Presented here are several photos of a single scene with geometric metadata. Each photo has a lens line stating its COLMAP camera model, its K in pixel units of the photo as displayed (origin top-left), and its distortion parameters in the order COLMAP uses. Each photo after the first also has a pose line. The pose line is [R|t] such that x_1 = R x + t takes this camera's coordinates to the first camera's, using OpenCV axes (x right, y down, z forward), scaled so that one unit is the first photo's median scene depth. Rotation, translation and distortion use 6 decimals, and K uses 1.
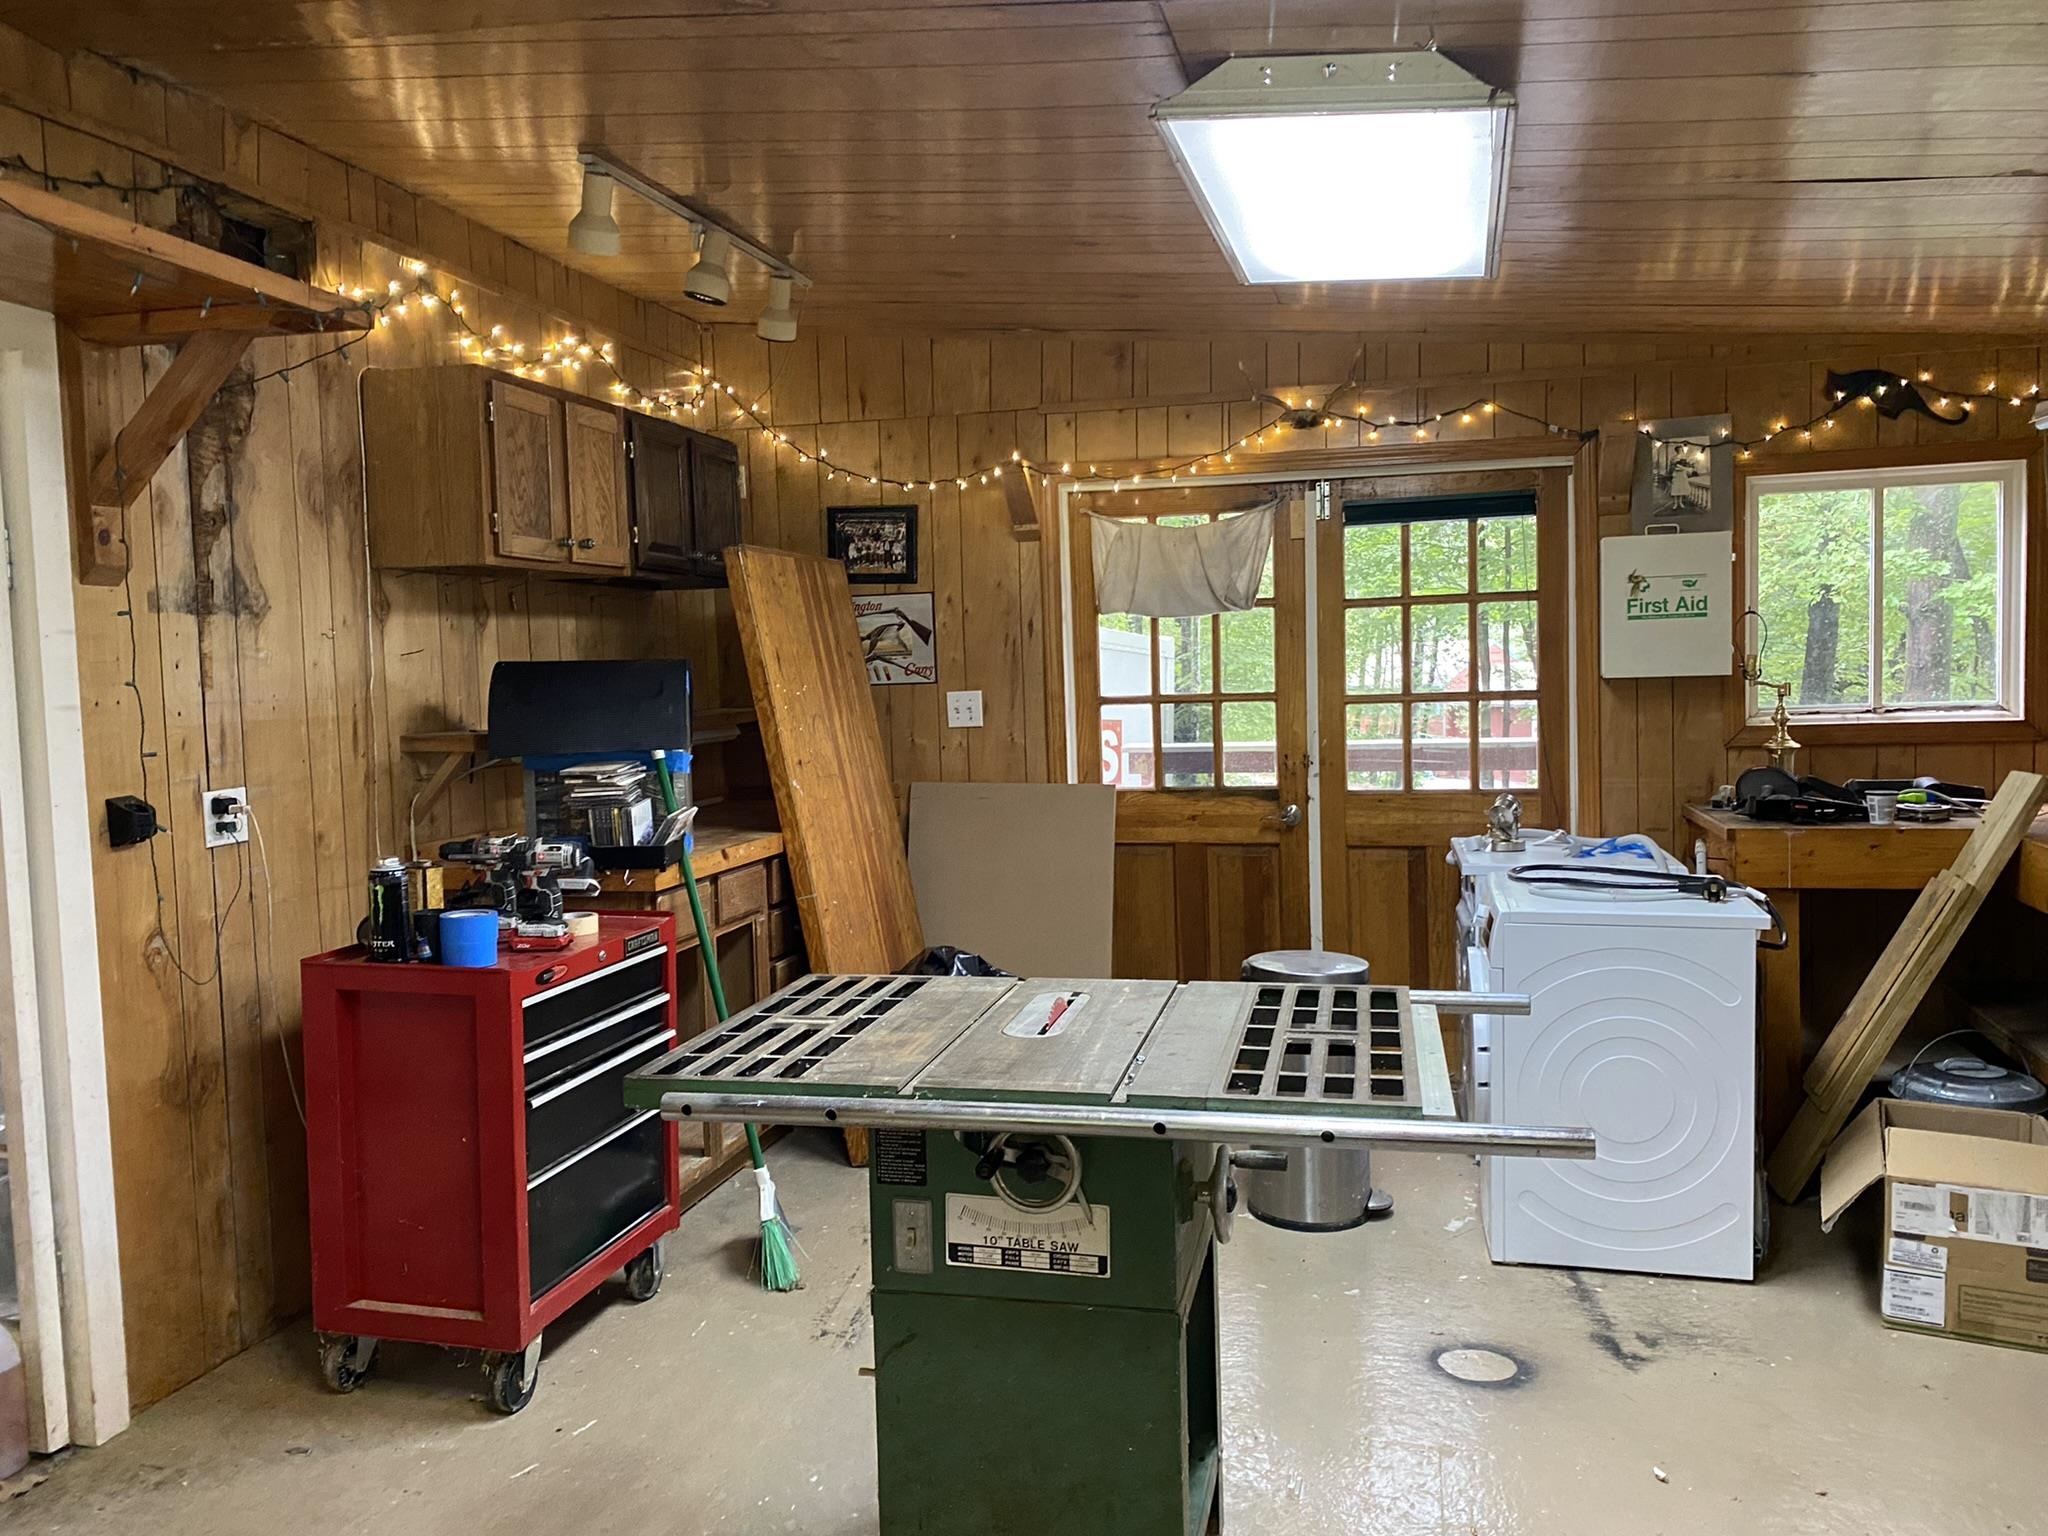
lens RADIAL K [[1562.4, 0, 1018.2], [0, 1562.4, 762.2], [0, 0, 1]] dist [0.025821, -0.021961]
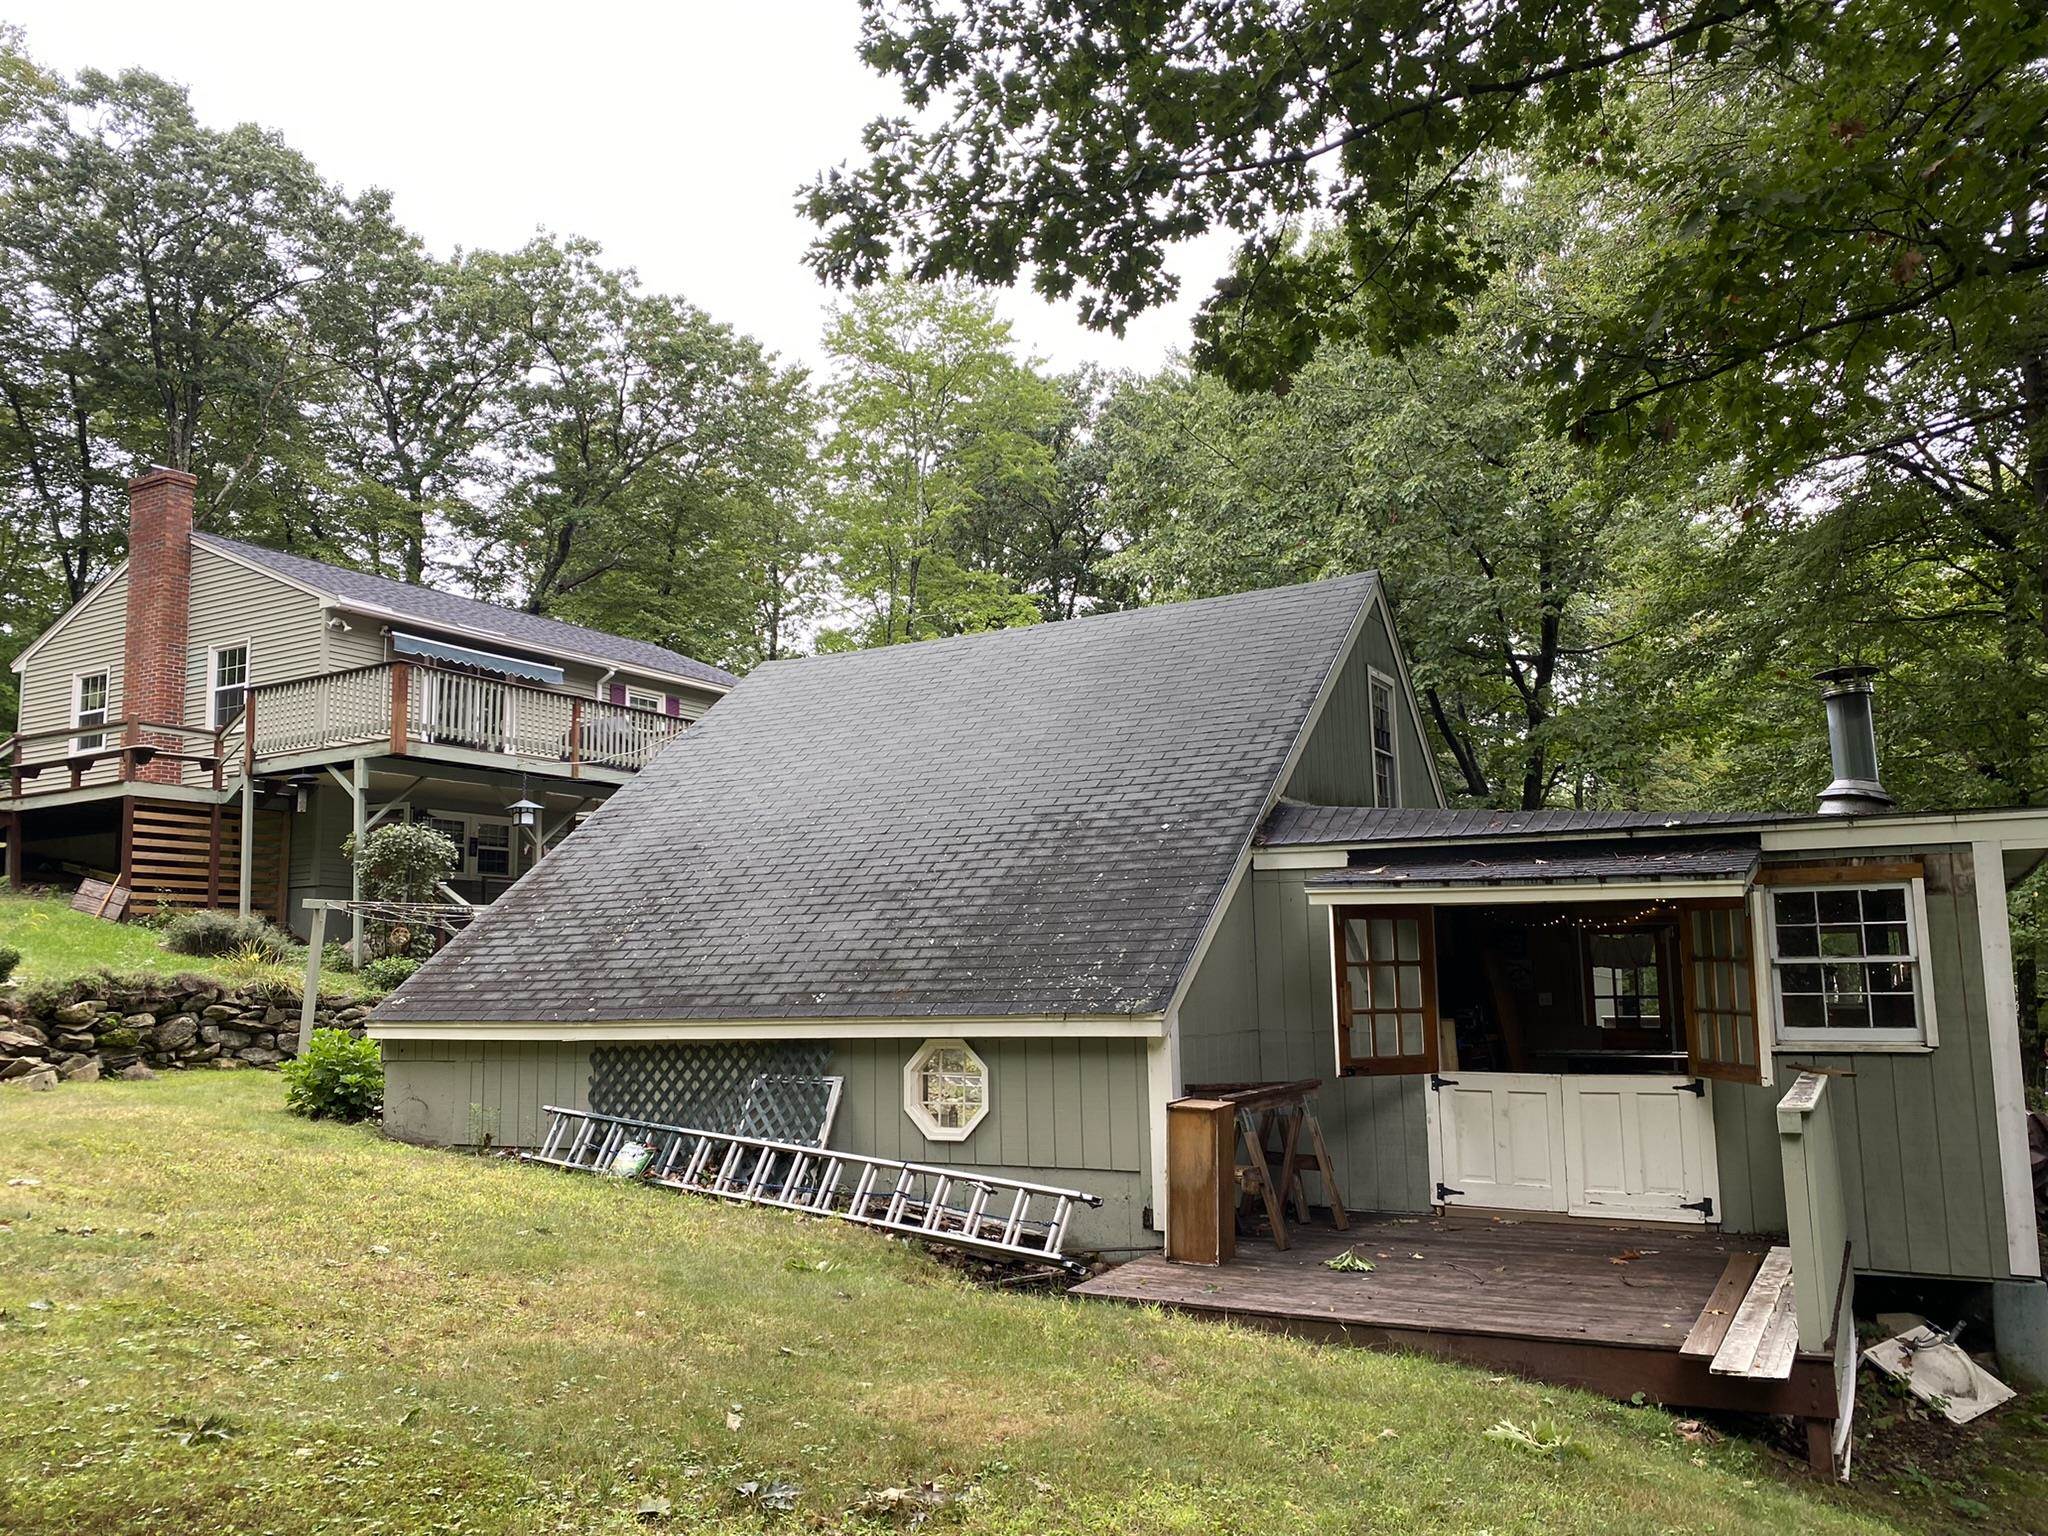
lens RADIAL K [[1560.3, 0, 1024.0], [0, 1560.3, 768.0], [0, 0, 1]] dist [0.026284, -0.021912]
pose [[0.966981, -0.015793, -0.254358, -0.236884], [-0.032209, 0.982501, -0.183453, 0.114646], [0.252804, 0.185588, 0.949551, -2.230480]]
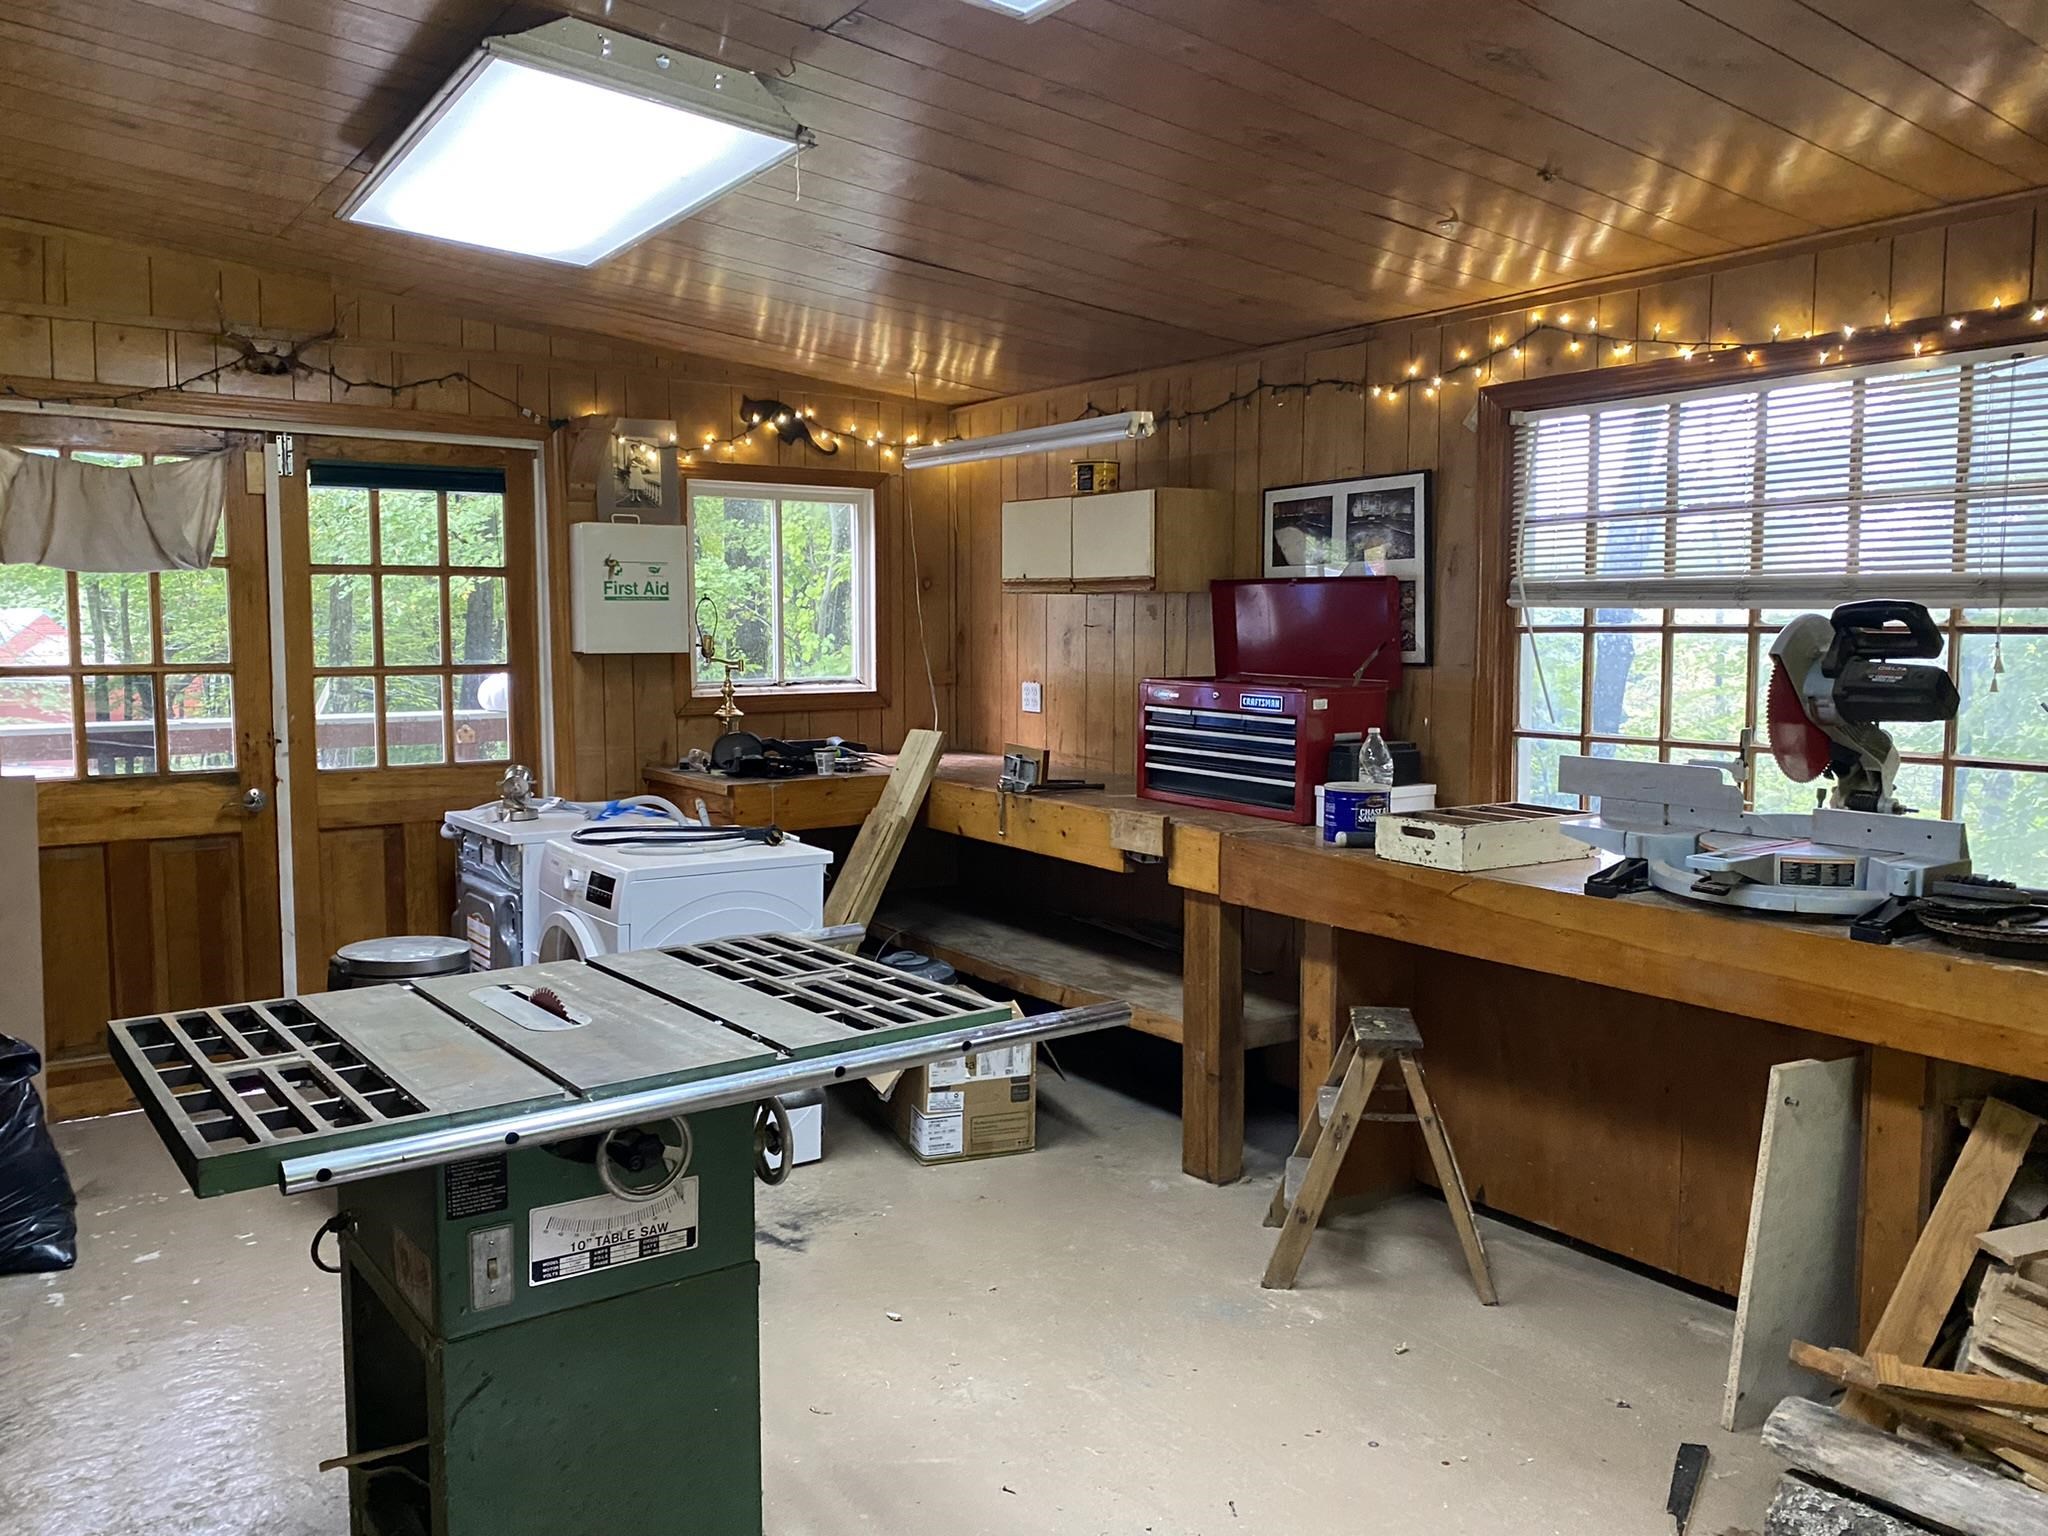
lens RADIAL K [[1523.6, 0, 1025.1], [0, 1523.6, 747.2], [0, 0, 1]] dist [0.146372, -0.195387]
pose [[0.662127, -0.033940, 0.748623, -0.217040], [0.028744, 0.999389, 0.019886, -0.001744], [-0.748840, 0.008351, 0.662698, 0.074053]]
